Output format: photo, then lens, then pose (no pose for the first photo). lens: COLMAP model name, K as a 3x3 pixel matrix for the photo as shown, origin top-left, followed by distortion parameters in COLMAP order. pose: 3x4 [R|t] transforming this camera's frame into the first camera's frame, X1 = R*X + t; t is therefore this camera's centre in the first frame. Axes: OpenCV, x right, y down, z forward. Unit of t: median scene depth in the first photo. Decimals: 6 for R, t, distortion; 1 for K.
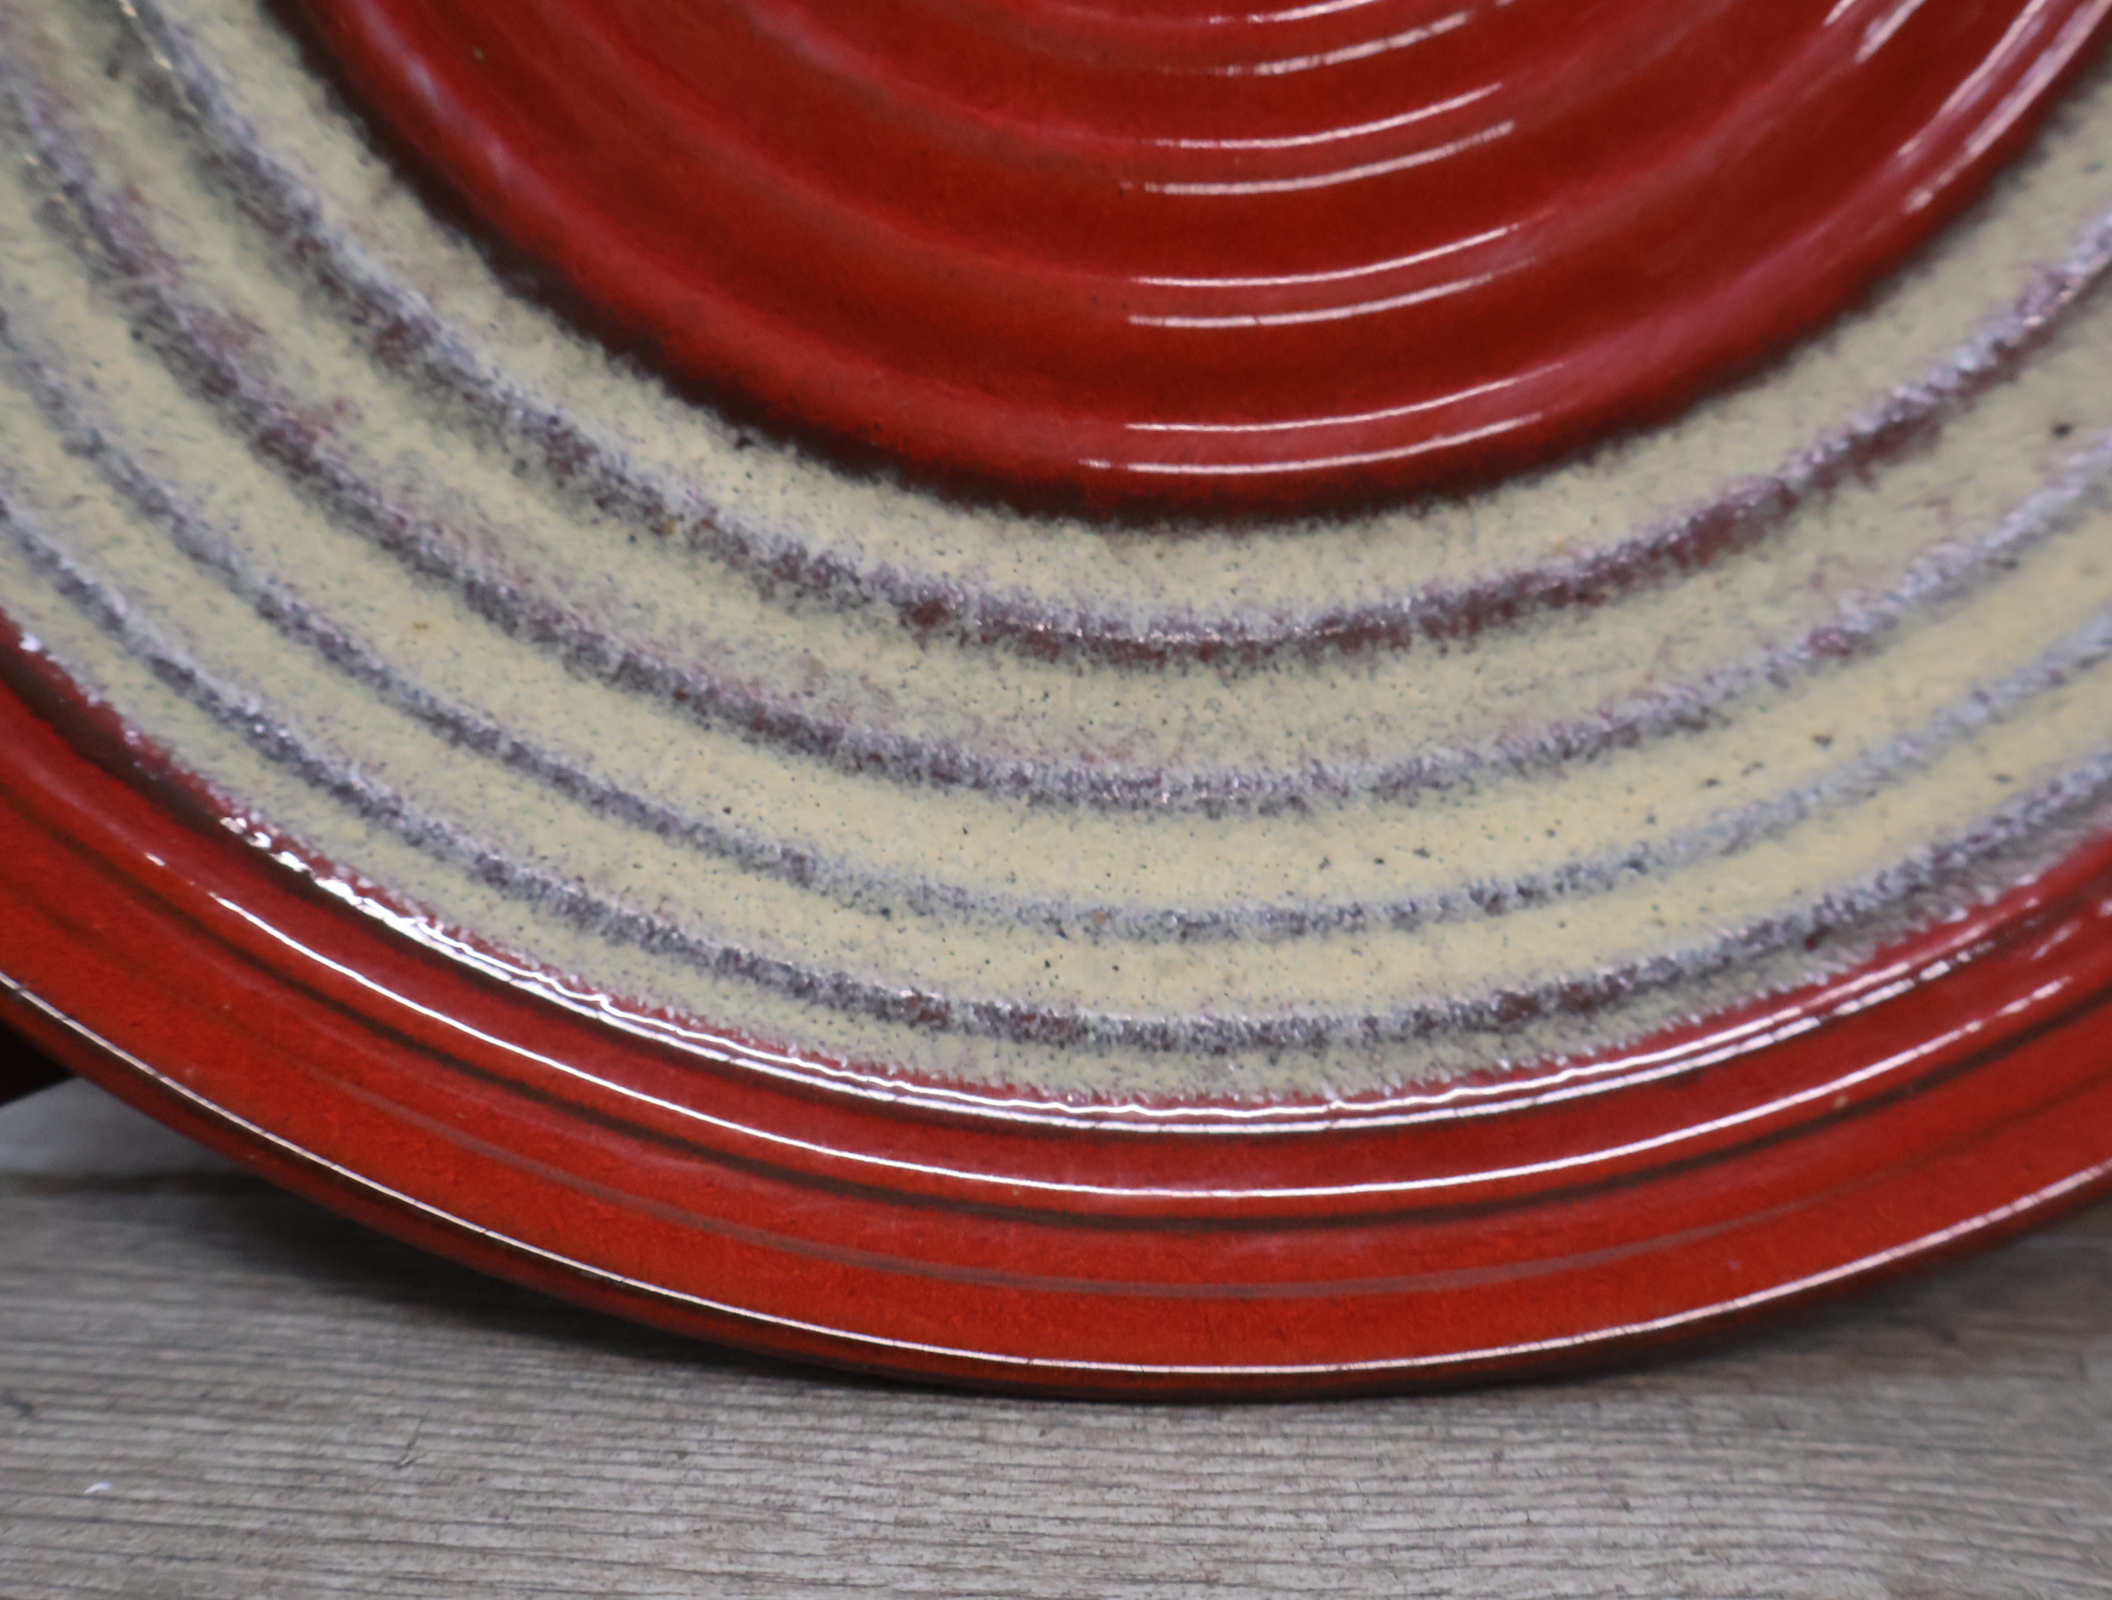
lens RADIAL K [[2331.2, 0, 1033.2], [0, 2331.2, 798.6], [0, 0, 1]] dist [0.000798, -0.004276]
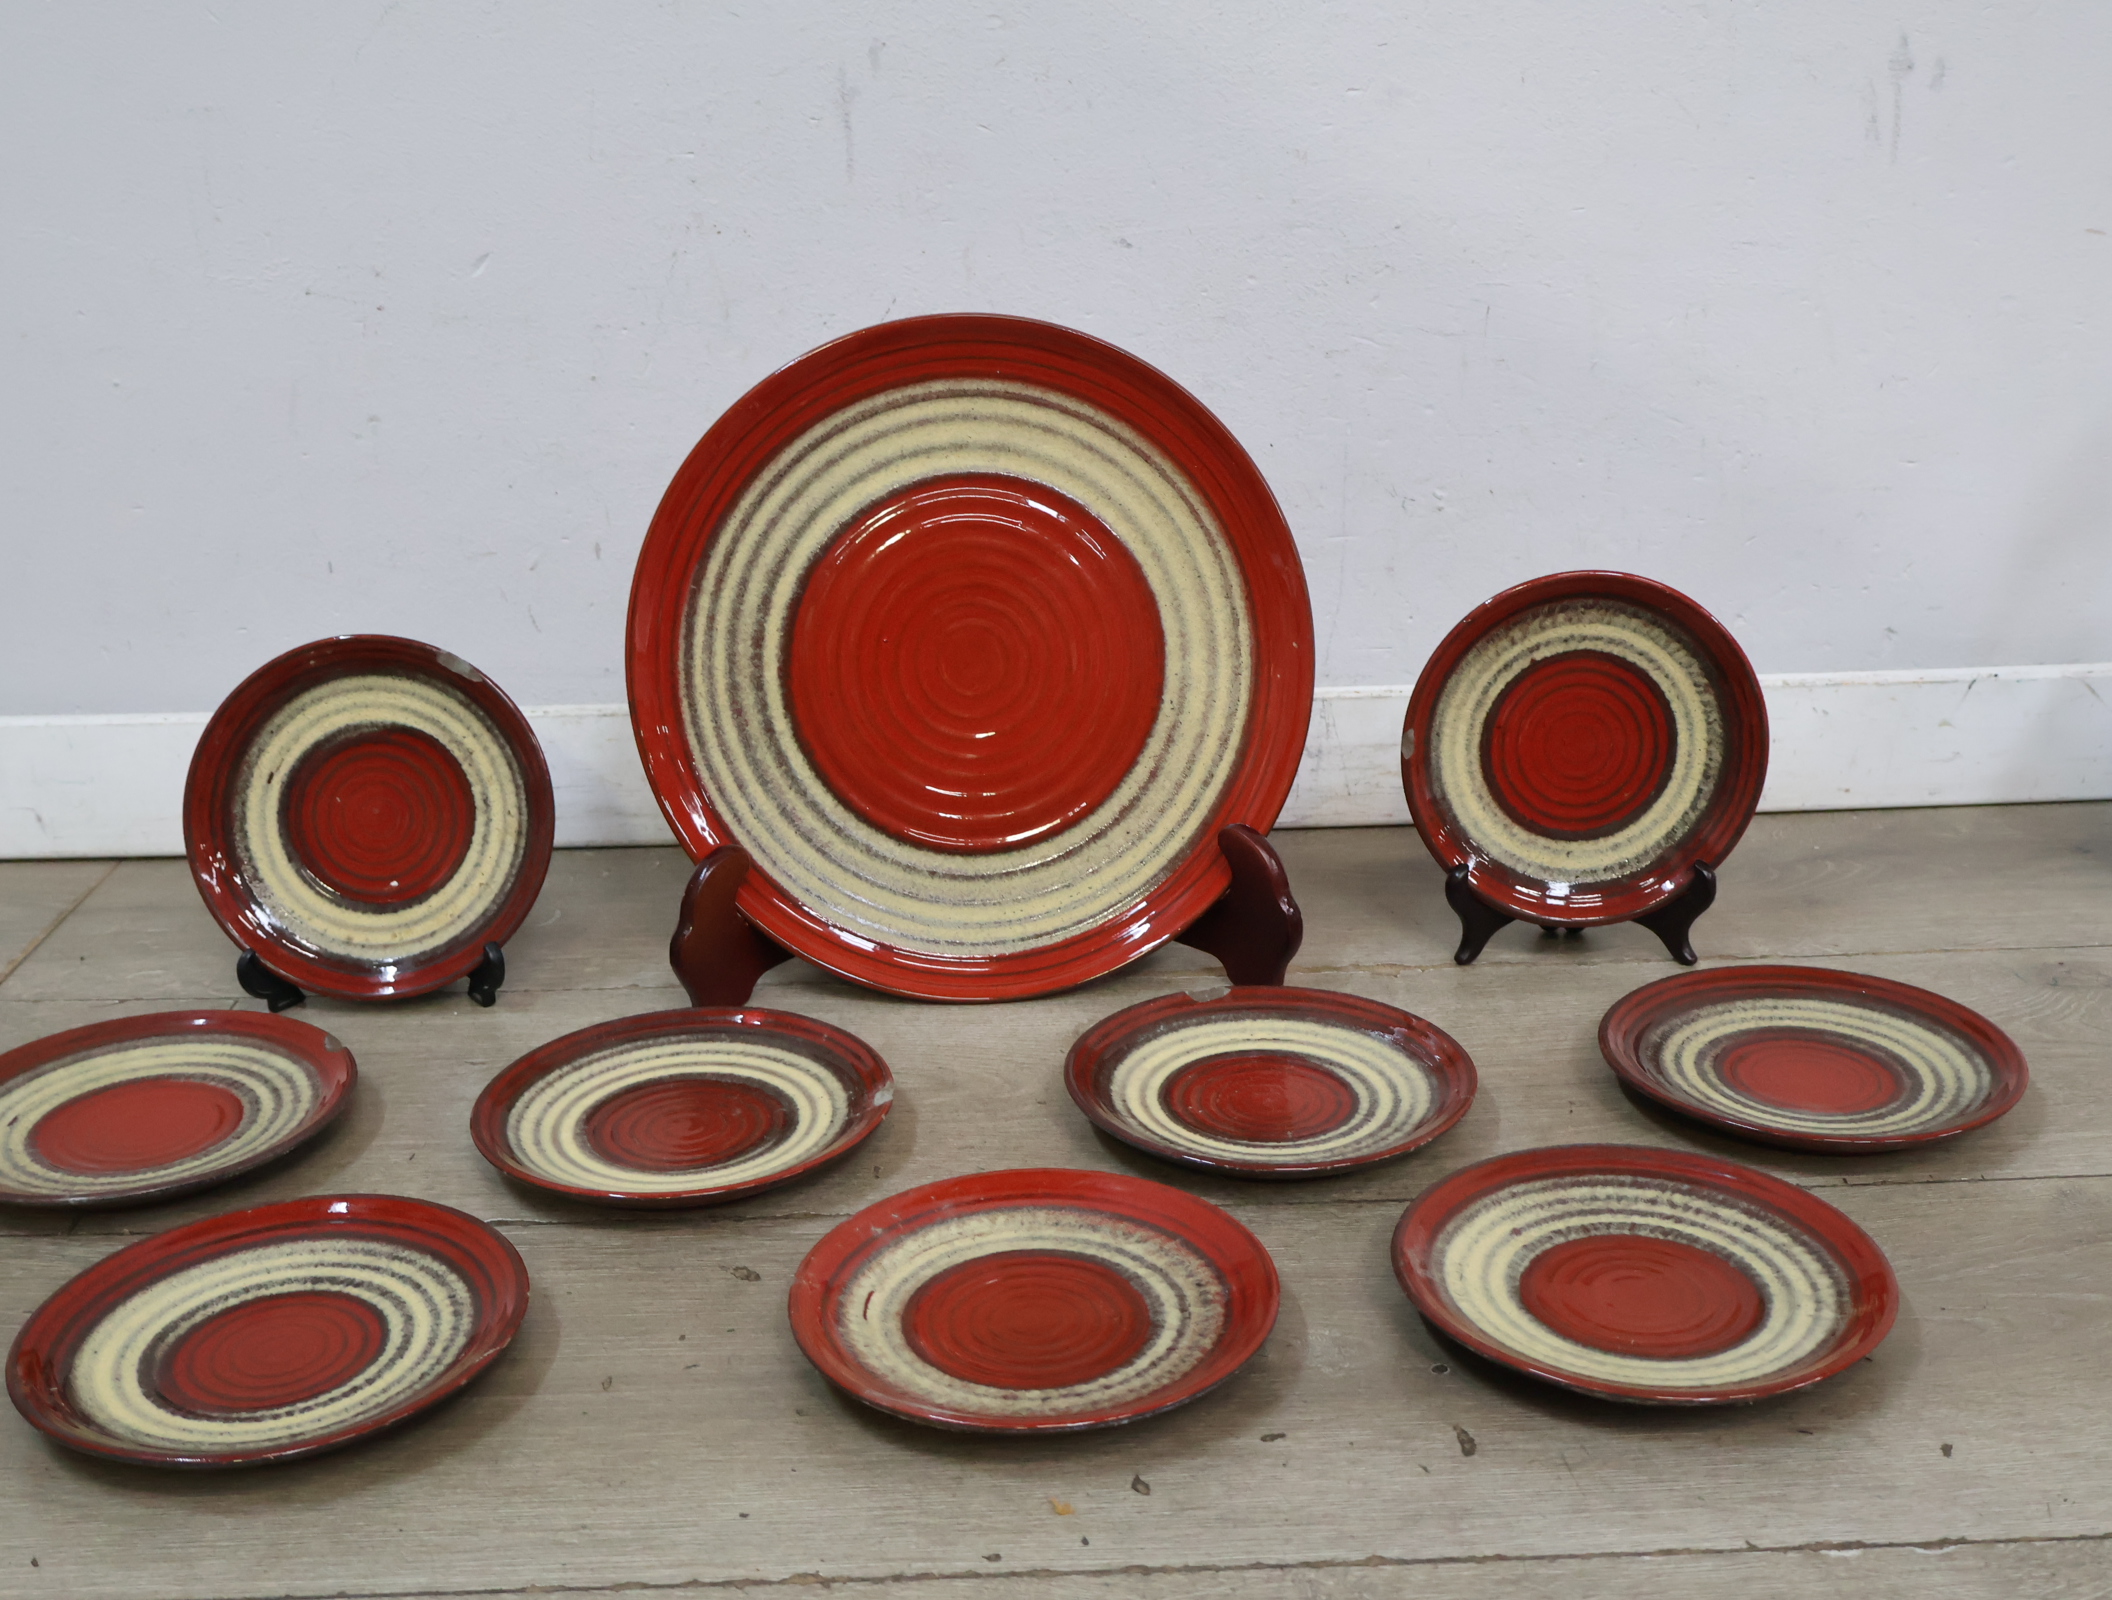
lens RADIAL K [[2393.1, 0, 1050.6], [0, 2393.1, 815.2], [0, 0, 1]] dist [0.005853, 0.001115]
pose [[0.998130, -0.045647, 0.040662, 0.009737], [0.047736, 0.997507, -0.051972, 0.098673], [-0.038188, 0.053816, 0.997820, -4.897858]]
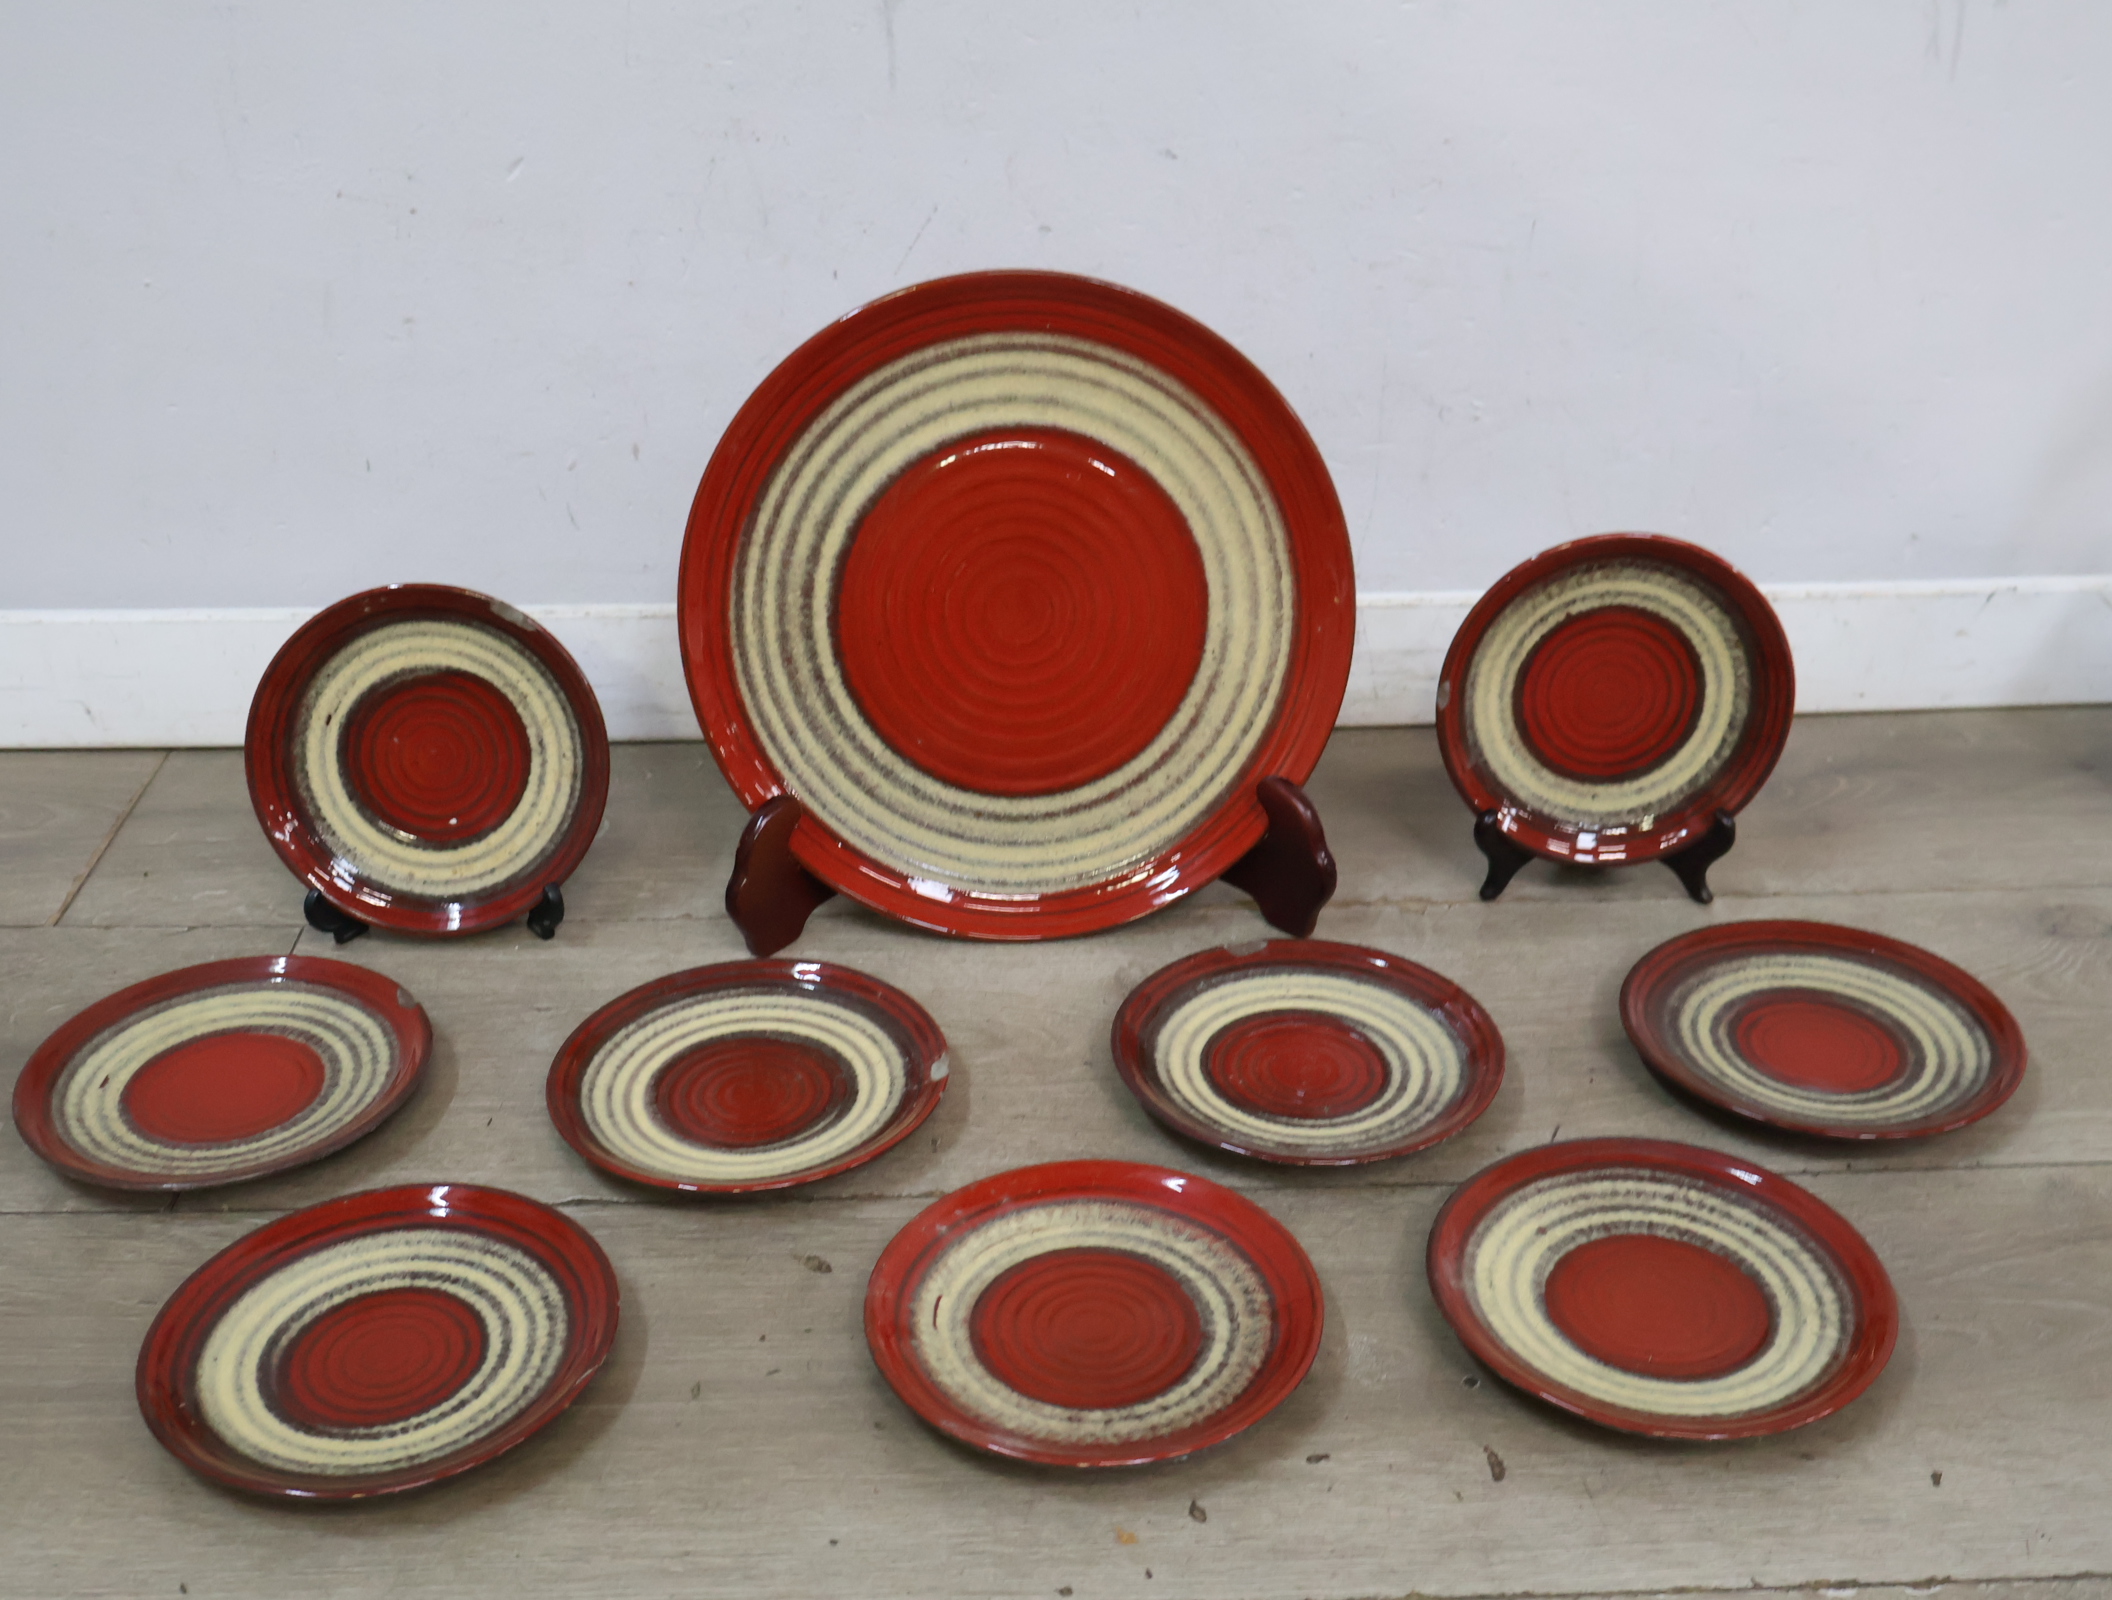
lens RADIAL K [[2393.0, 0, 1057.7], [0, 2393.0, 794.0], [0, 0, 1]] dist [0.001432, 0.012459]
pose [[0.997853, -0.043378, 0.049067, -0.140709], [0.038058, 0.993785, 0.104609, -0.757663], [-0.053300, -0.102517, 0.993302, -5.024293]]
